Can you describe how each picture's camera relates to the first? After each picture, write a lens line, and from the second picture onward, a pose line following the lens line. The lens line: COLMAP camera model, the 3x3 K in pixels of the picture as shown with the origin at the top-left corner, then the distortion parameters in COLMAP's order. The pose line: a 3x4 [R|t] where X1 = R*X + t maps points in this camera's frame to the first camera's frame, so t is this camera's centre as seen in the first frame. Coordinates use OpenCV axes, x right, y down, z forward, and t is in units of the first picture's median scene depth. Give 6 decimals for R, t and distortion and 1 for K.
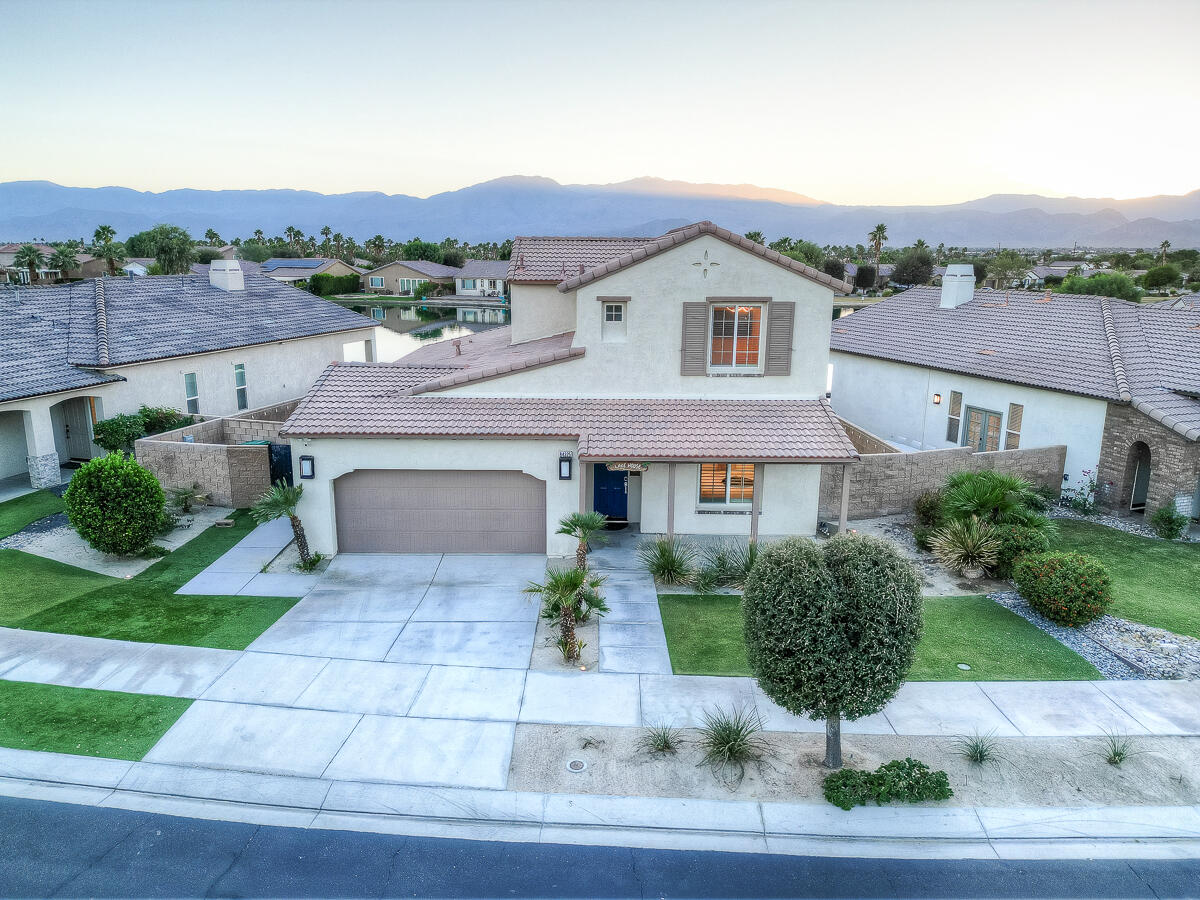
lens RADIAL K [[842.0, 0, 602.4], [0, 842.0, 459.4], [0, 0, 1]] dist [0.026425, -0.021938]
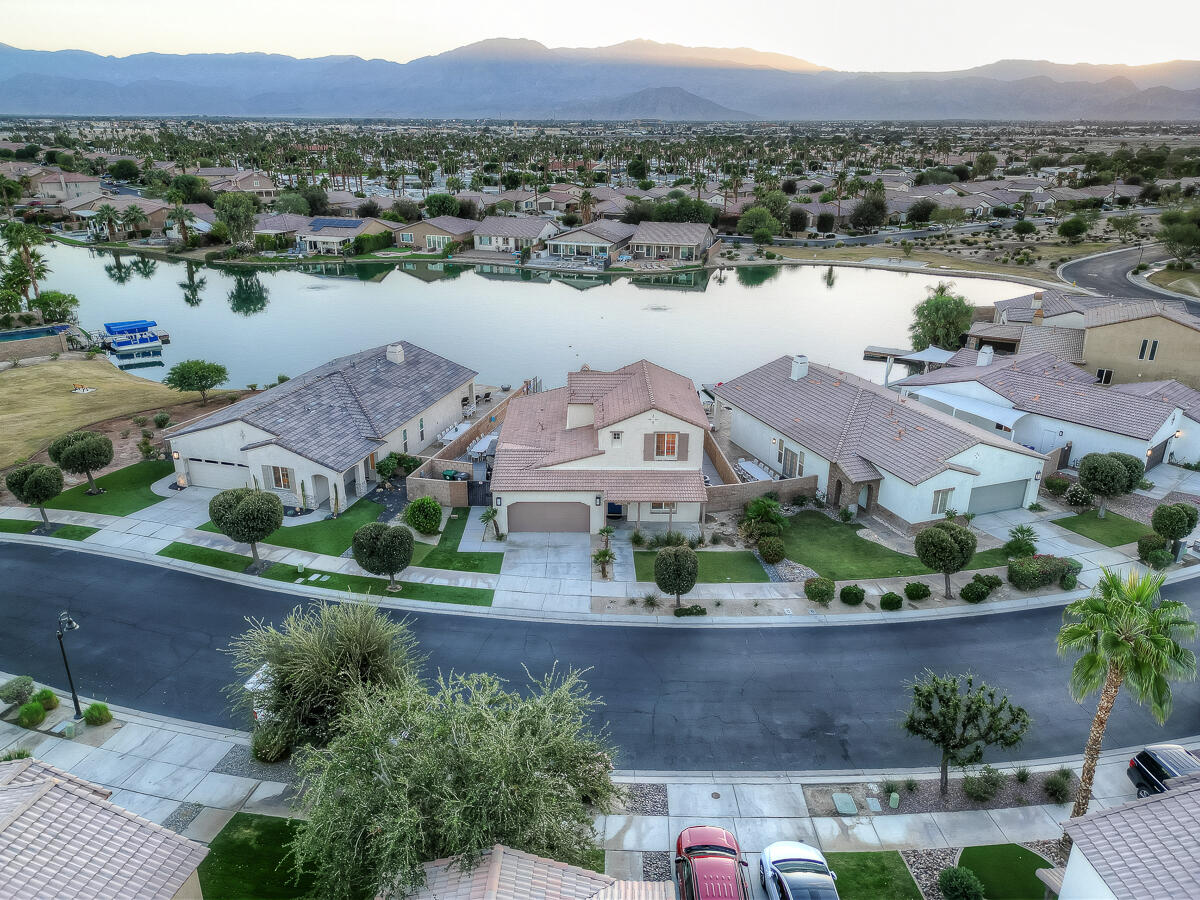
lens RADIAL K [[842.0, 0, 595.5], [0, 842.0, 447.5], [0, 0, 1]] dist [0.026425, -0.021938]
pose [[0.999988, -0.004191, 0.002593, -0.064630], [0.003839, 0.992326, 0.123593, -0.527633], [-0.003092, -0.123582, 0.992330, -1.724363]]
